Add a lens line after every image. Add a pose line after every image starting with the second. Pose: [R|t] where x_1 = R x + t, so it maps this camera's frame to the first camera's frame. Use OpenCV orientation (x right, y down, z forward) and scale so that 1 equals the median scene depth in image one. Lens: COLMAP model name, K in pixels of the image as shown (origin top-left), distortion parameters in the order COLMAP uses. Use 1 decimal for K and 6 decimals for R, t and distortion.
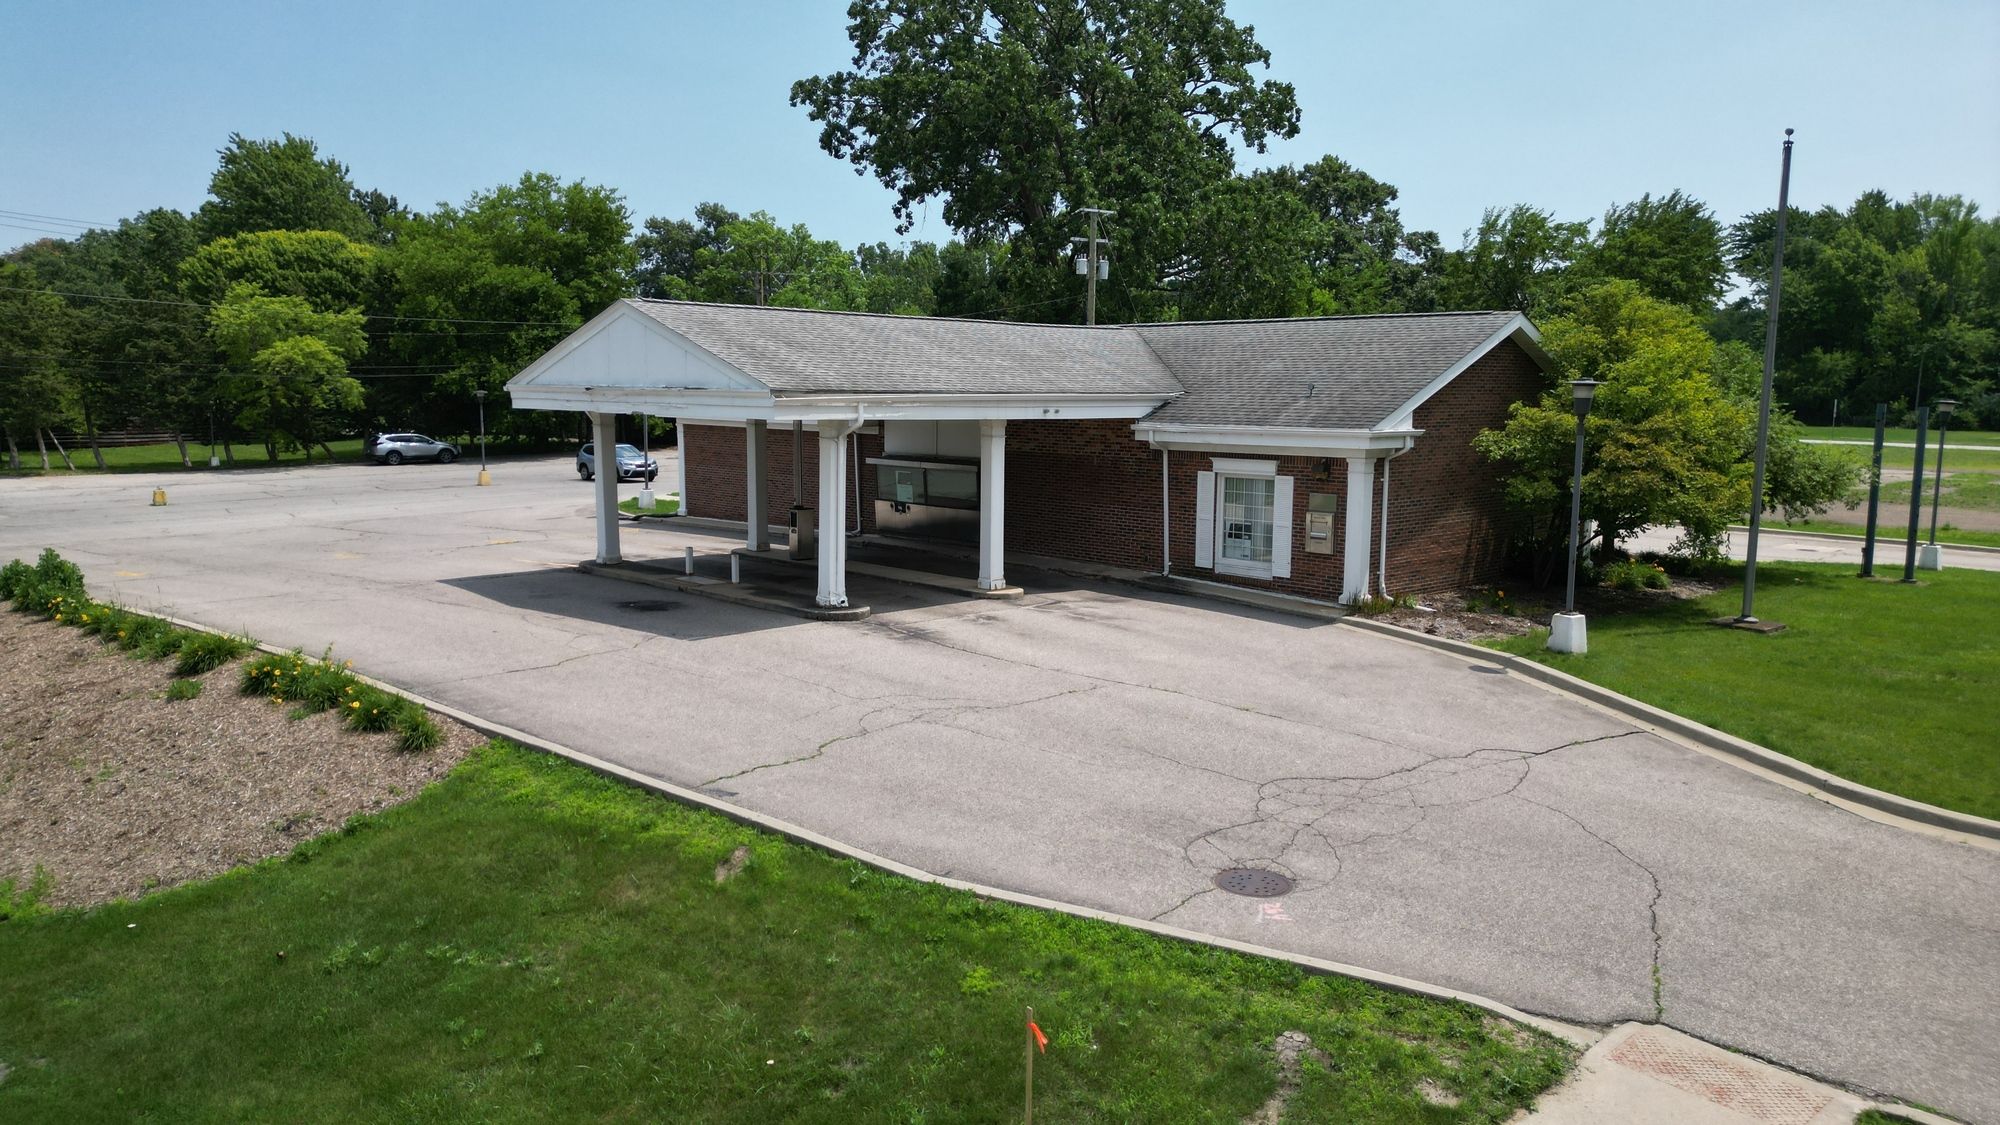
lens RADIAL K [[1422.6, 0, 996.1], [0, 1422.6, 566.7], [0, 0, 1]] dist [0.058616, -0.056187]
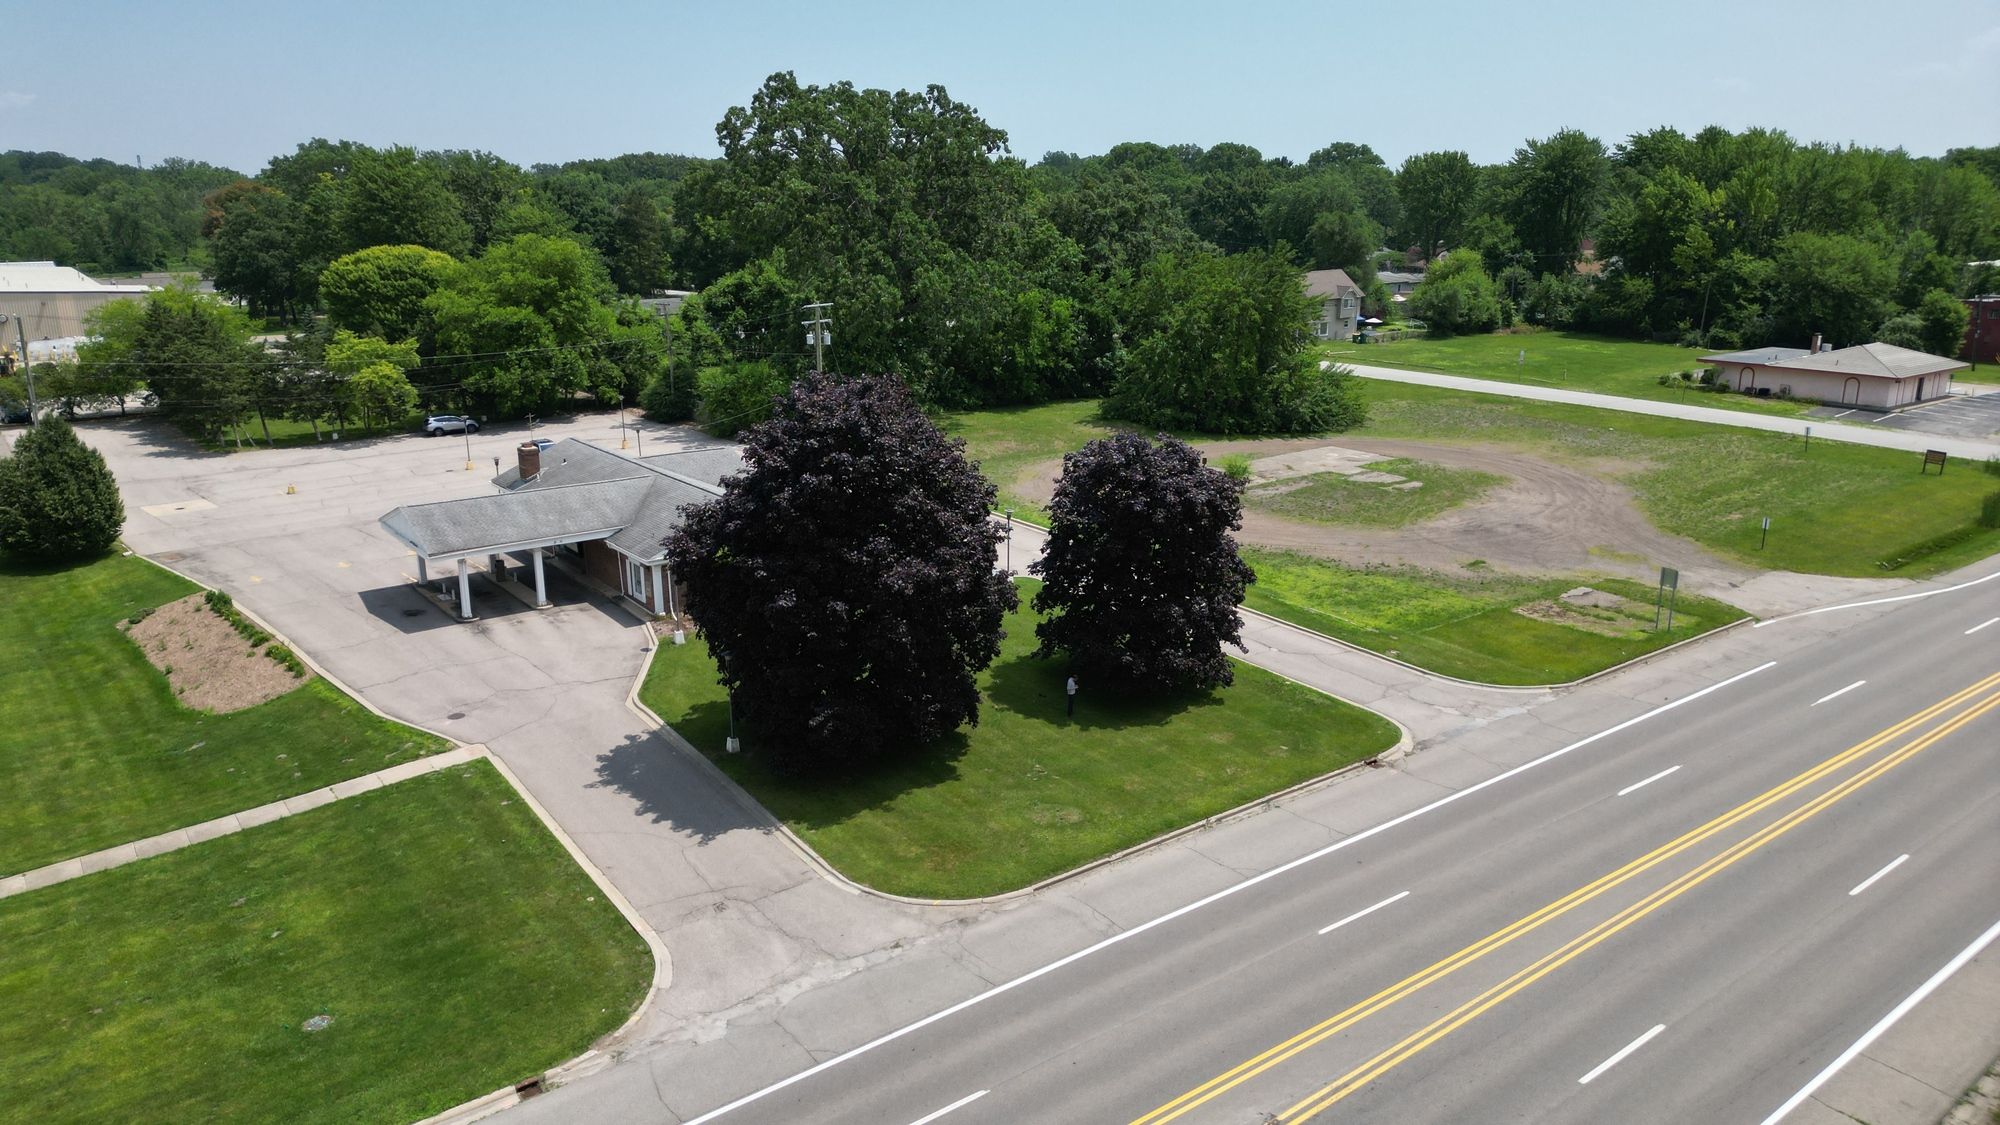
lens RADIAL K [[1422.6, 0, 998.5], [0, 1422.6, 567.3], [0, 0, 1]] dist [0.058616, -0.056187]
pose [[0.992559, 0.020375, -0.120045, 0.413529], [-0.003631, 0.990415, 0.138075, -0.151601], [0.121707, -0.136612, 0.983120, -0.550307]]
